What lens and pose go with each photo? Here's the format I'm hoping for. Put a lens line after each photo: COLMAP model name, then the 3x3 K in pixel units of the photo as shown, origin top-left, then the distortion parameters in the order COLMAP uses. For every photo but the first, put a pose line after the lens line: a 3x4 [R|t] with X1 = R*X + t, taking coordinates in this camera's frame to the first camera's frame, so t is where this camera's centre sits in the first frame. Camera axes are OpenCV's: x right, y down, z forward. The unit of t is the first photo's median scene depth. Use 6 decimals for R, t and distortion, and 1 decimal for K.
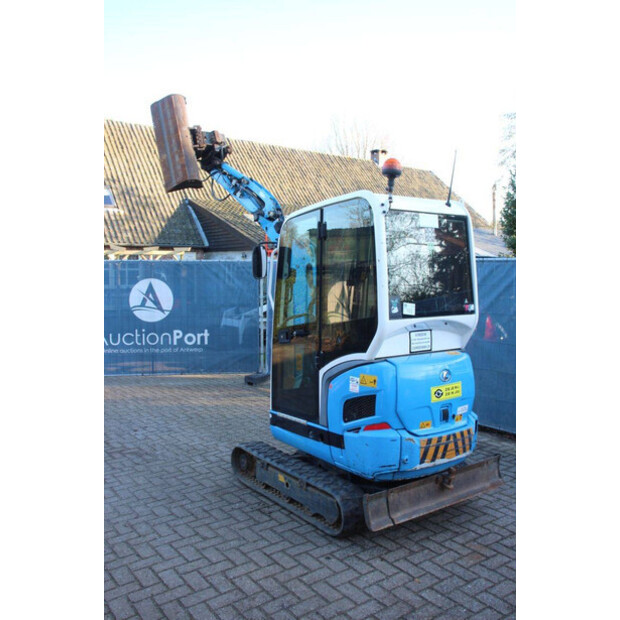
lens RADIAL K [[573.3, 0, 310.0], [0, 573.3, 310.0], [0, 0, 1]] dist [-0.131973, 0.162425]
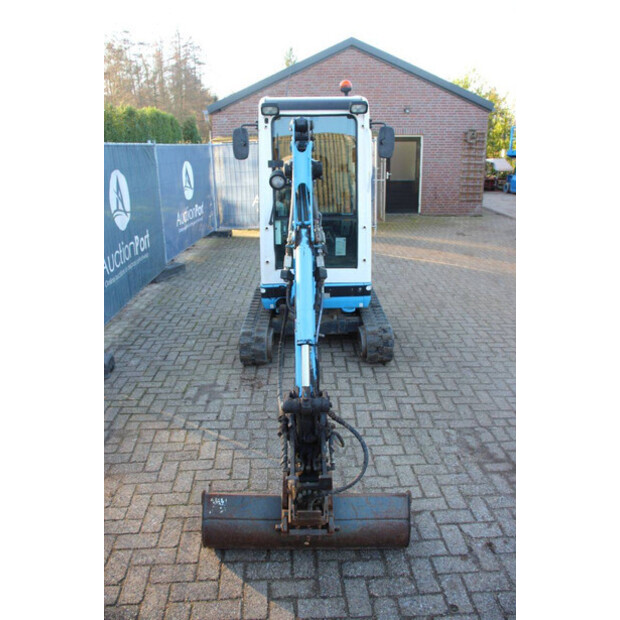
lens RADIAL K [[510.5, 0, 310.0], [0, 510.5, 310.0], [0, 0, 1]] dist [-0.175563, 0.153157]
pose [[-0.817160, -0.170331, 0.550670, -0.619858], [0.051597, 0.929891, 0.364197, -0.160119], [-0.574097, 0.326020, -0.751081, 2.170991]]
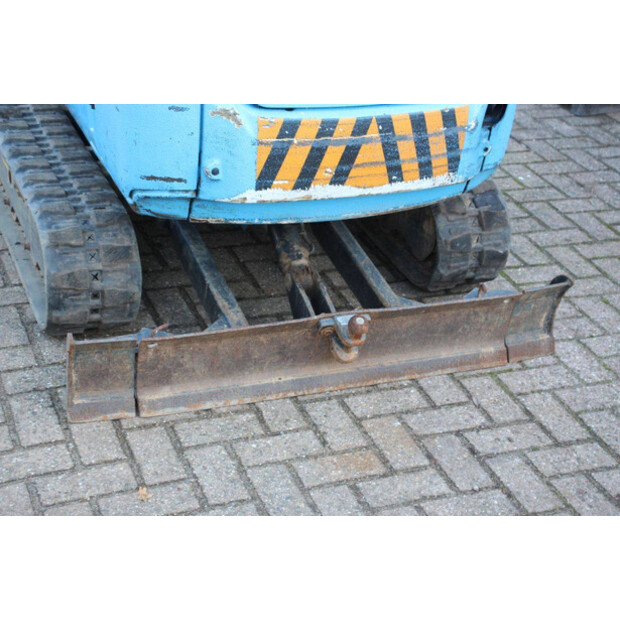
lens RADIAL K [[1185.6, 0, 319.3], [0, 1185.6, 309.7], [0, 0, 1]] dist [0.305410, 0.001300]
pose [[0.970387, 0.177983, -0.163313, 0.340913], [-0.093917, 0.900887, 0.423772, 0.024516], [0.222551, -0.395885, 0.890924, 0.308411]]
